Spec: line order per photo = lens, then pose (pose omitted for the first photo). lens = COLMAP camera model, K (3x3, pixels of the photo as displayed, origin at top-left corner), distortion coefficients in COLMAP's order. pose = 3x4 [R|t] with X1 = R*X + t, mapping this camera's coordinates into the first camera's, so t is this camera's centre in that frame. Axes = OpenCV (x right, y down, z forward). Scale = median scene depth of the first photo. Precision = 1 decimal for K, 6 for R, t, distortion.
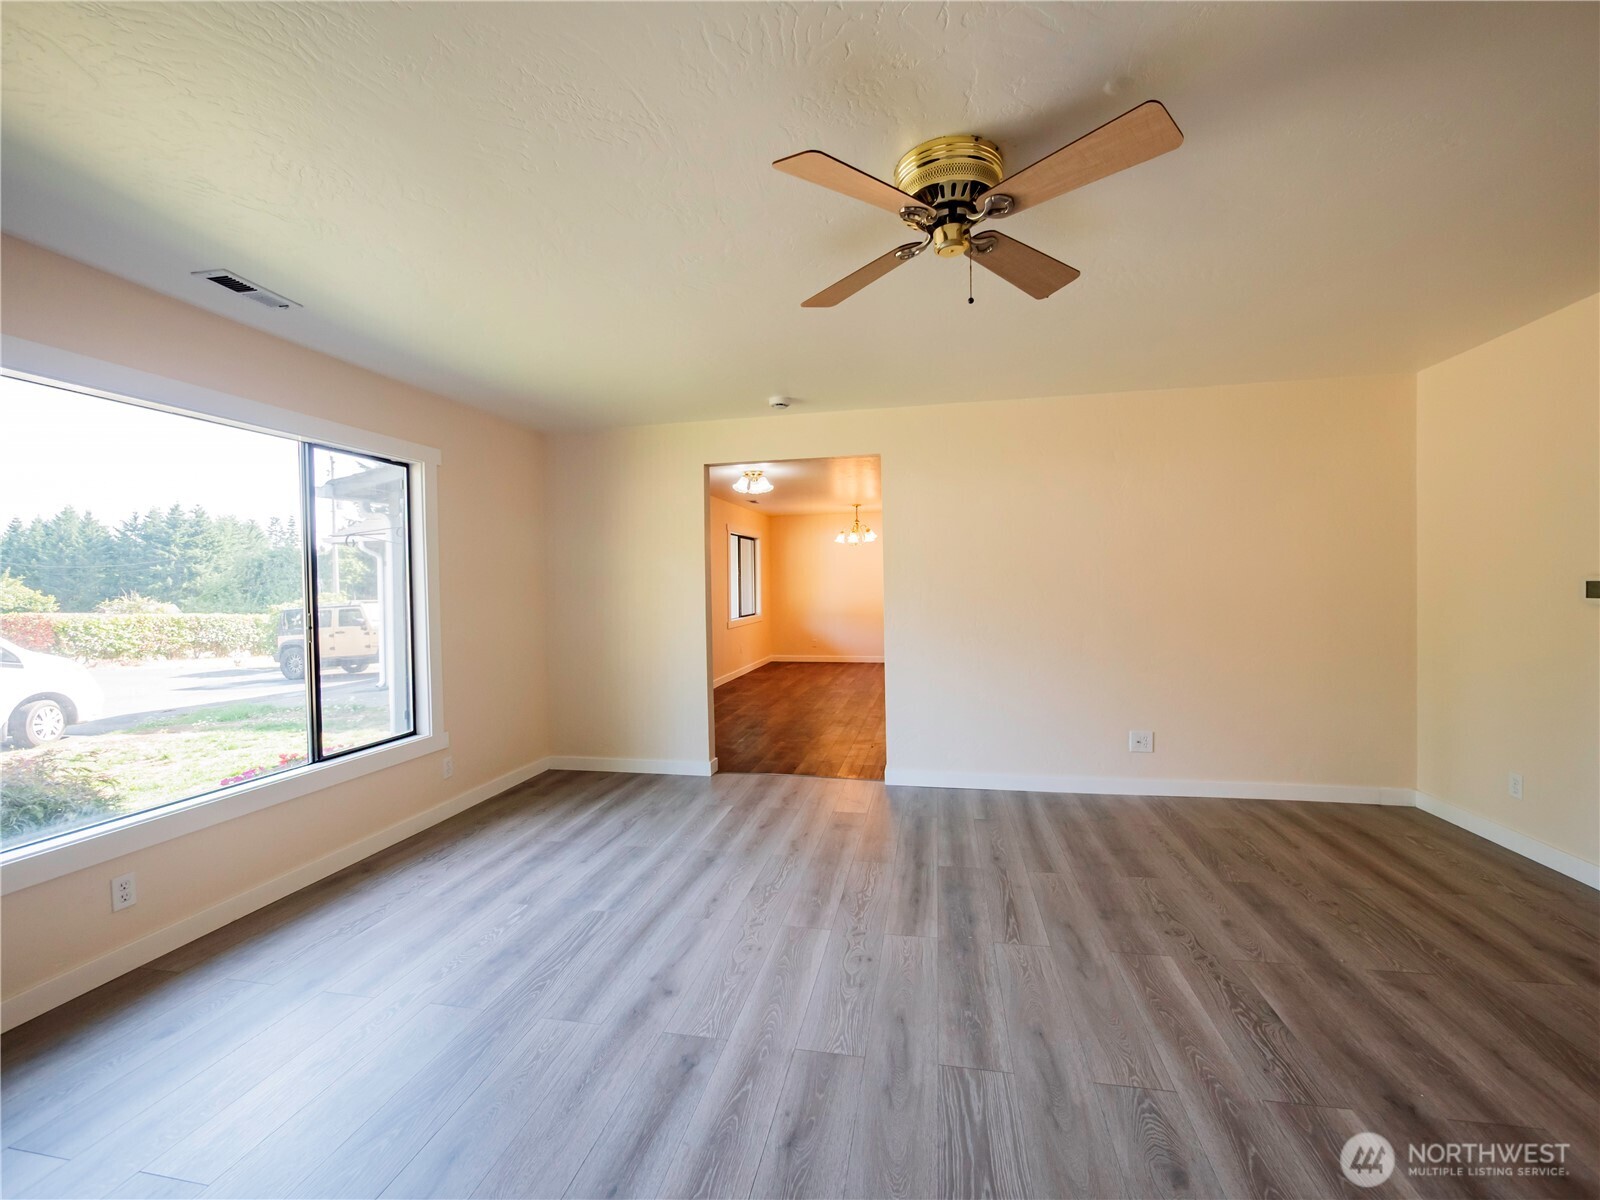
lens RADIAL K [[675.6, 0, 802.1], [0, 675.6, 589.2], [0, 0, 1]] dist [0.000613, 0.000070]
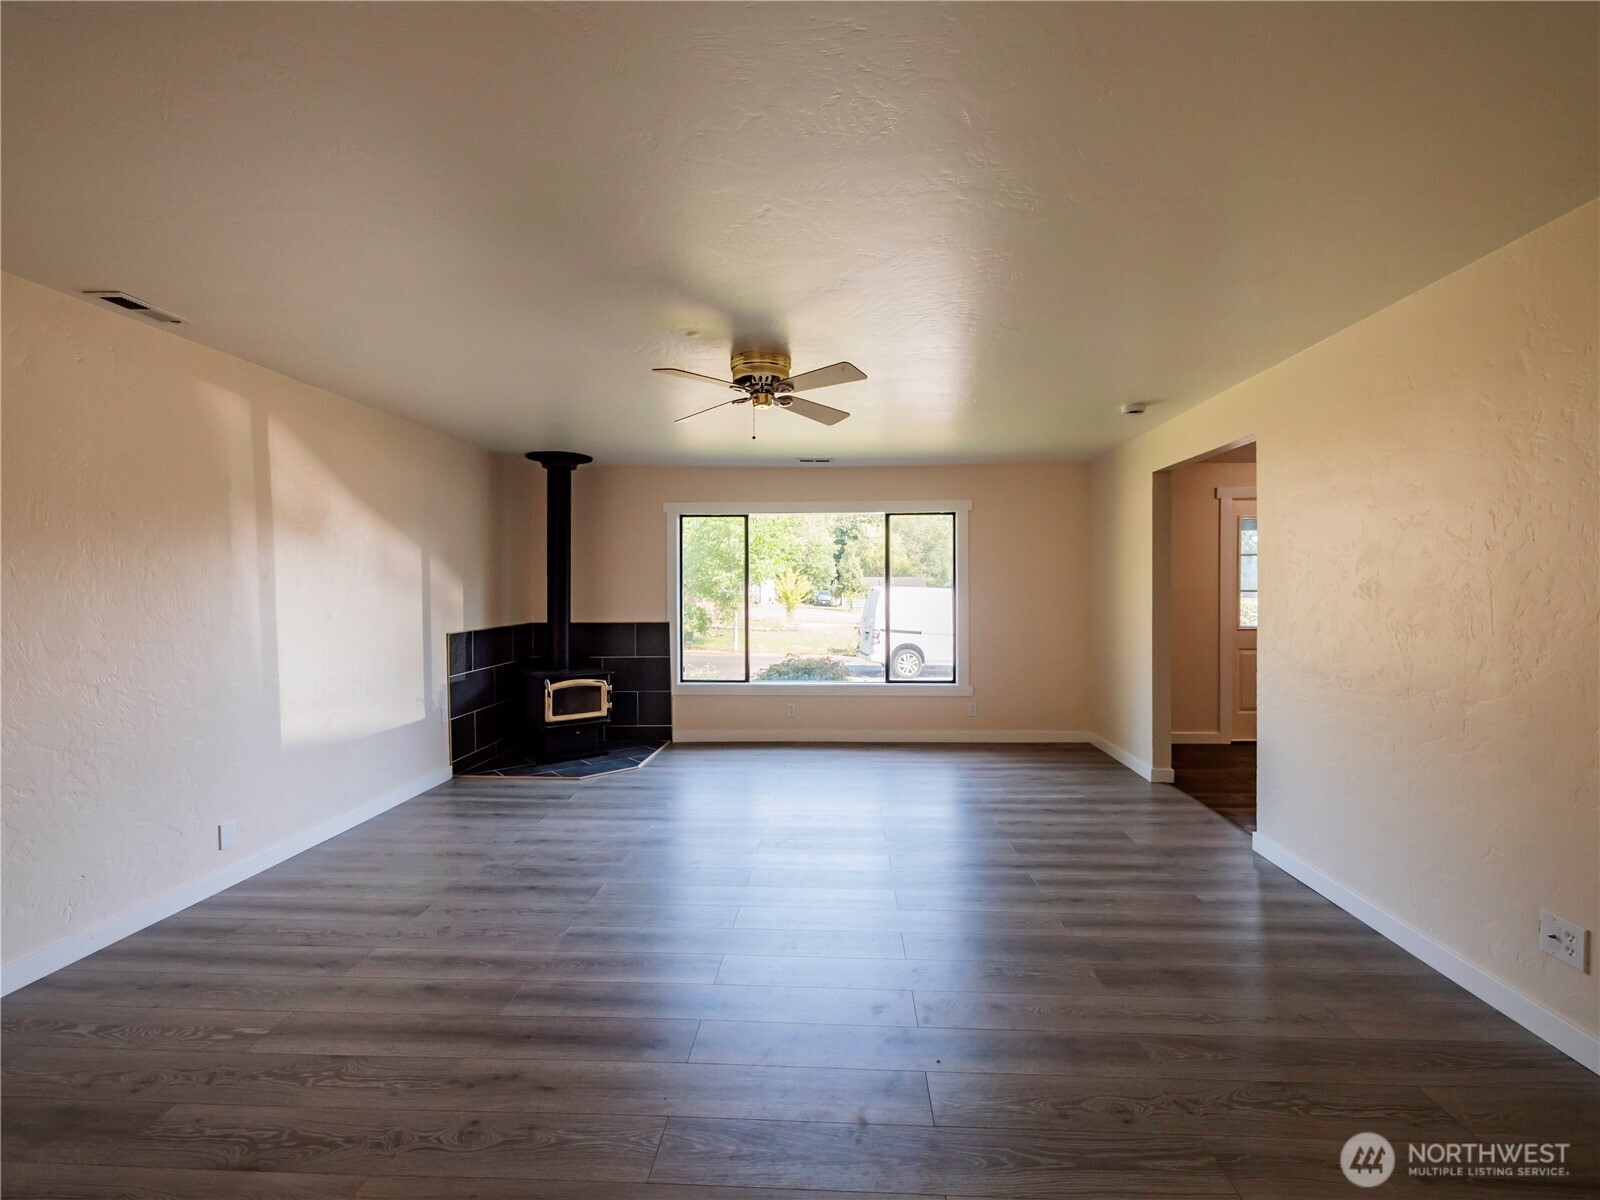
lens RADIAL K [[638.3, 0, 799.0], [0, 638.3, 597.4], [0, 0, 1]] dist [-0.002330, -0.000229]
pose [[0.162937, 0.028459, -0.986226, 0.850430], [-0.017220, 0.999514, 0.025998, -0.018508], [0.986486, 0.012747, 0.163347, 0.392656]]
